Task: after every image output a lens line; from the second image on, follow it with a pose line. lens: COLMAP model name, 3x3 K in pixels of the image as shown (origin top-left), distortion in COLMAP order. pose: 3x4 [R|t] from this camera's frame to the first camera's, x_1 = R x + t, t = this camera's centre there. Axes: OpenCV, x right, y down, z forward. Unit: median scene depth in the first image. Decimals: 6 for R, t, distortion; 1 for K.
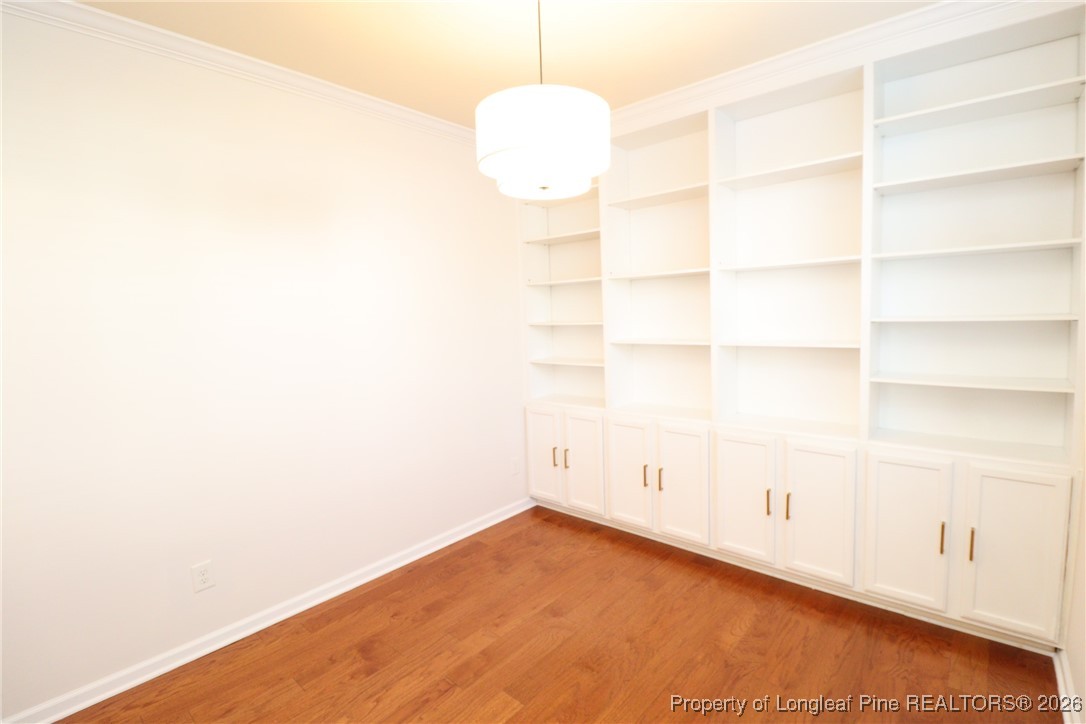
lens RADIAL K [[502.7, 0, 551.3], [0, 502.7, 351.1], [0, 0, 1]] dist [-0.002915, -0.010610]
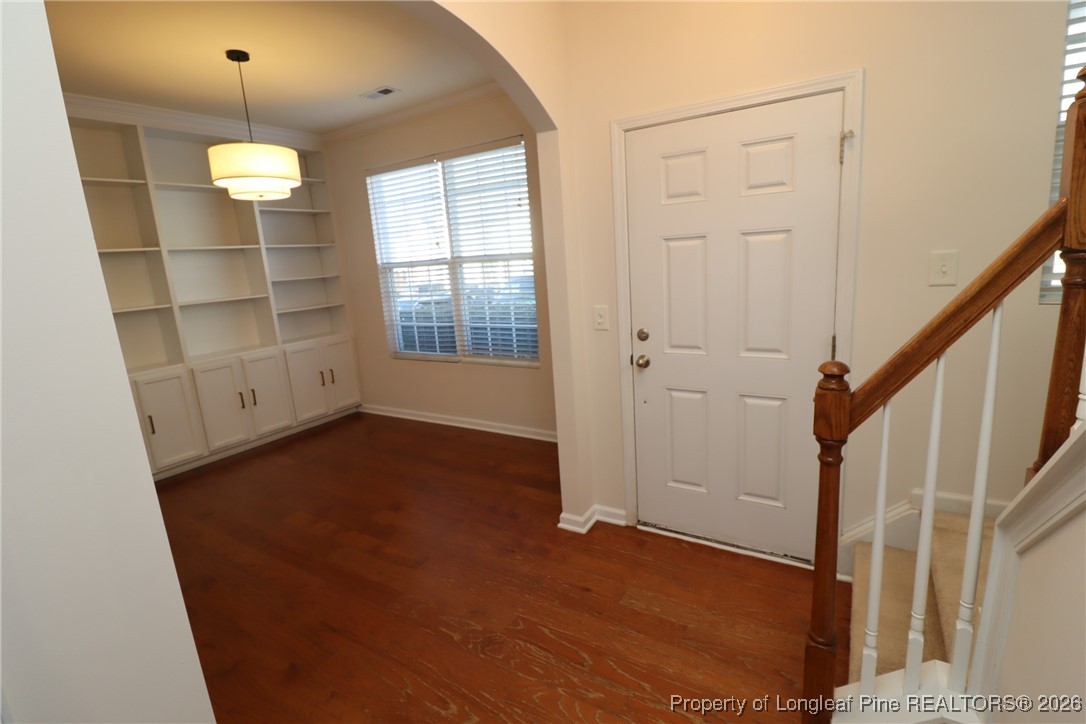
lens RADIAL K [[502.7, 0, 560.3], [0, 502.7, 352.0], [0, 0, 1]] dist [-0.002915, -0.010610]
pose [[-0.161362, -0.145265, 0.976146, -1.219184], [0.149607, 0.974076, 0.169688, 0.036077], [-0.975490, 0.173419, -0.135446, 0.211983]]
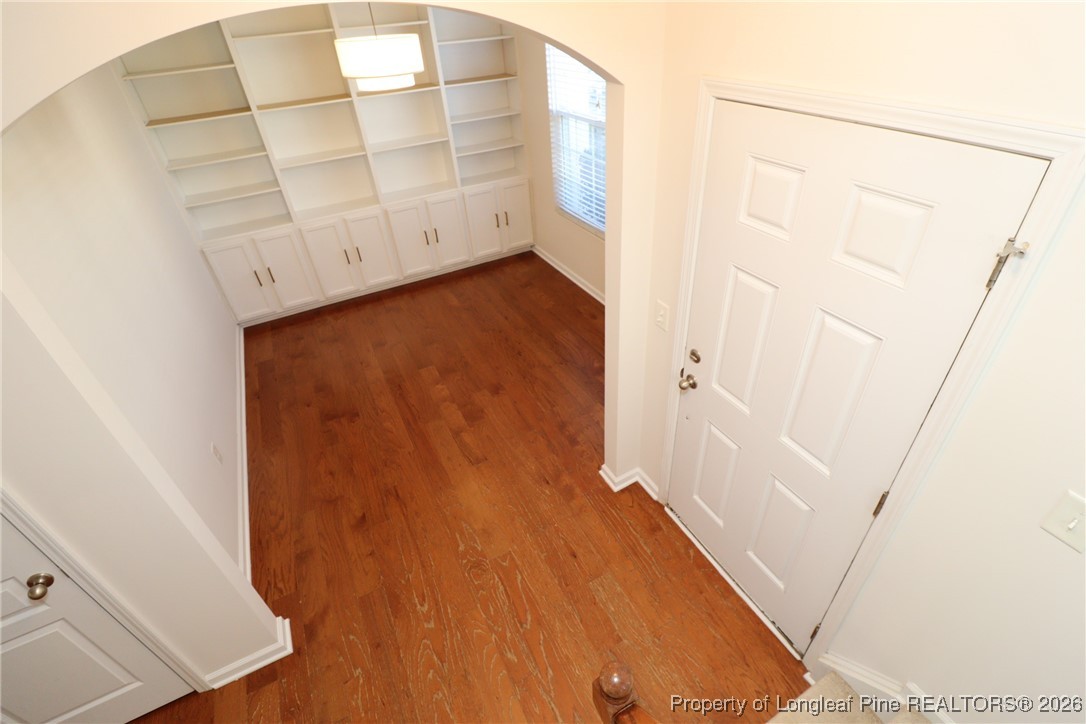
lens RADIAL K [[502.7, 0, 556.4], [0, 502.7, 357.5], [0, 0, 1]] dist [-0.002915, -0.010610]
pose [[0.363118, -0.533819, 0.763664, -1.006598], [0.118544, 0.839415, 0.530405, -0.242067], [-0.924171, -0.102072, 0.368088, -0.148172]]
